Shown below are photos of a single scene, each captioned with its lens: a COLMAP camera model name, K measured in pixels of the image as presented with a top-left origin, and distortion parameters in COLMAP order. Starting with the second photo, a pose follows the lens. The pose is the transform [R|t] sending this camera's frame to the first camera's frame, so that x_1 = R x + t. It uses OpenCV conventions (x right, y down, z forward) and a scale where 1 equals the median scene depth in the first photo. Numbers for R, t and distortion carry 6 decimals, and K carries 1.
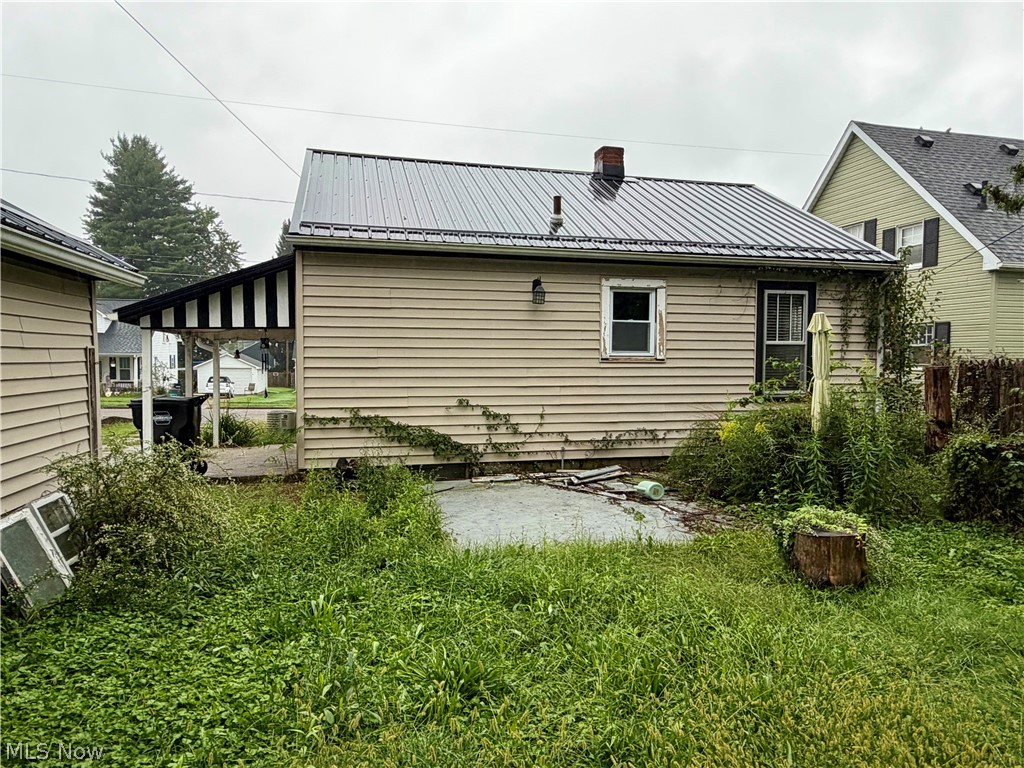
lens RADIAL K [[665.0, 0, 510.9], [0, 665.0, 387.6], [0, 0, 1]] dist [-0.004626, -0.003320]
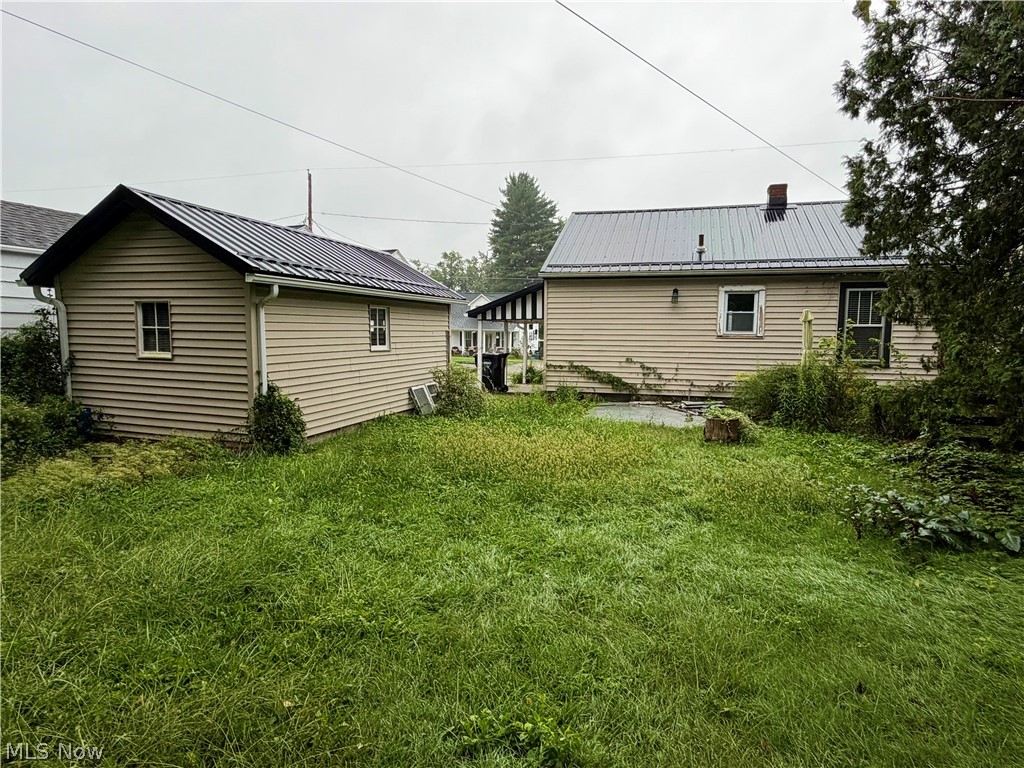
lens RADIAL K [[567.4, 0, 512.0], [0, 567.4, 384.0], [0, 0, 1]] dist [-0.001883, -0.000520]
pose [[0.860351, 0.050440, -0.507200, 0.409969], [-0.027298, 0.998223, 0.052968, 0.014147], [0.508971, -0.031725, 0.860199, -0.450409]]
